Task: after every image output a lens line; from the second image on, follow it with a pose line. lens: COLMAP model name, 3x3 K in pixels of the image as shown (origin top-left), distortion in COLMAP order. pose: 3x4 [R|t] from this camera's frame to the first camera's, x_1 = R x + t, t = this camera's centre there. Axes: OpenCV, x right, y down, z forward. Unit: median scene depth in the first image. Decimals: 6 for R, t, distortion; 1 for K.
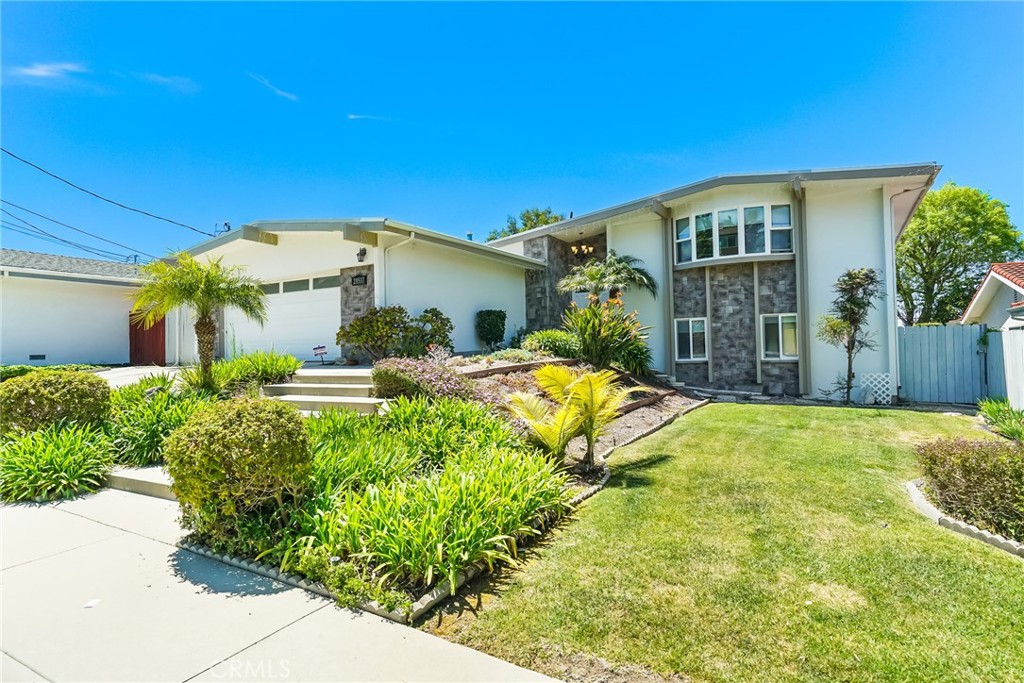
lens RADIAL K [[565.6, 0, 507.3], [0, 565.6, 343.4], [0, 0, 1]] dist [0.030965, -0.000443]
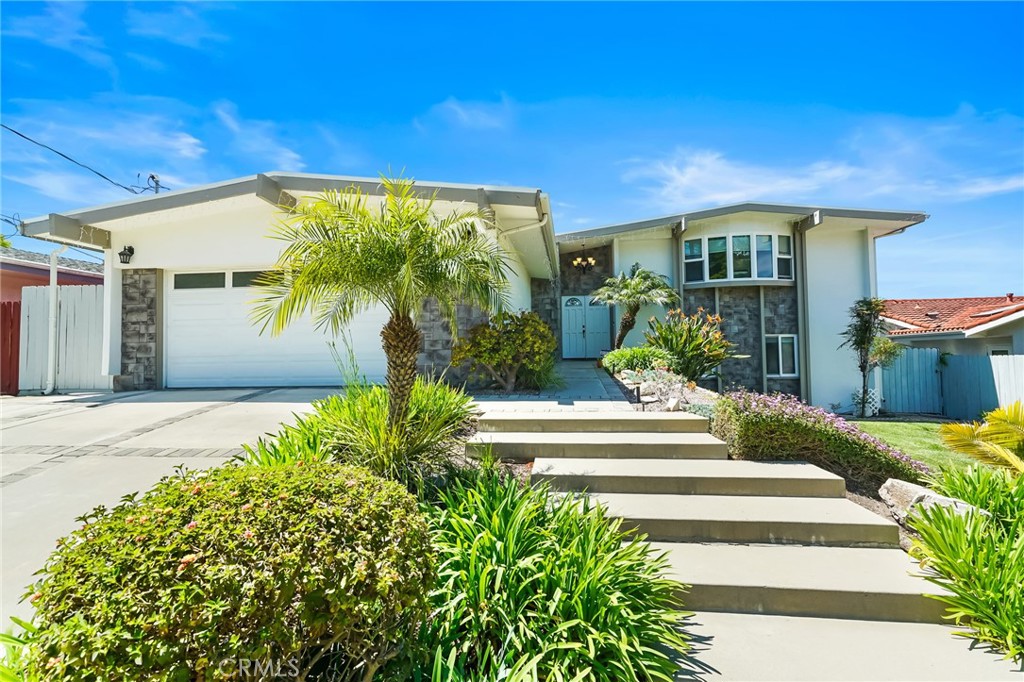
lens RADIAL K [[484.7, 0, 515.3], [0, 484.7, 340.2], [0, 0, 1]] dist [0.002456, 0.000717]
pose [[0.917544, 0.020559, 0.397103, -0.347586], [-0.010293, 0.999556, -0.027967, -0.009755], [-0.397502, 0.021574, 0.917348, 0.340118]]
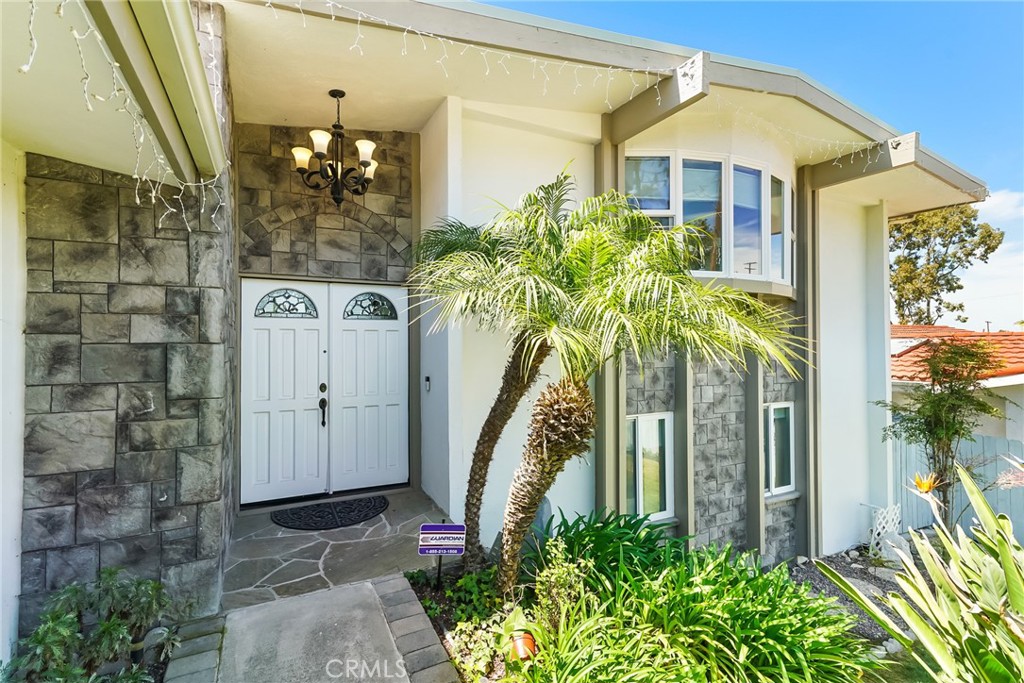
lens RADIAL K [[465.3, 0, 496.1], [0, 465.3, 341.8], [0, 0, 1]] dist [0.000127, 0.001321]
pose [[0.556078, 0.023272, 0.830804, -0.002372], [-0.021582, 0.999675, -0.013558, -0.093619], [-0.830850, -0.010391, 0.556400, 0.951217]]
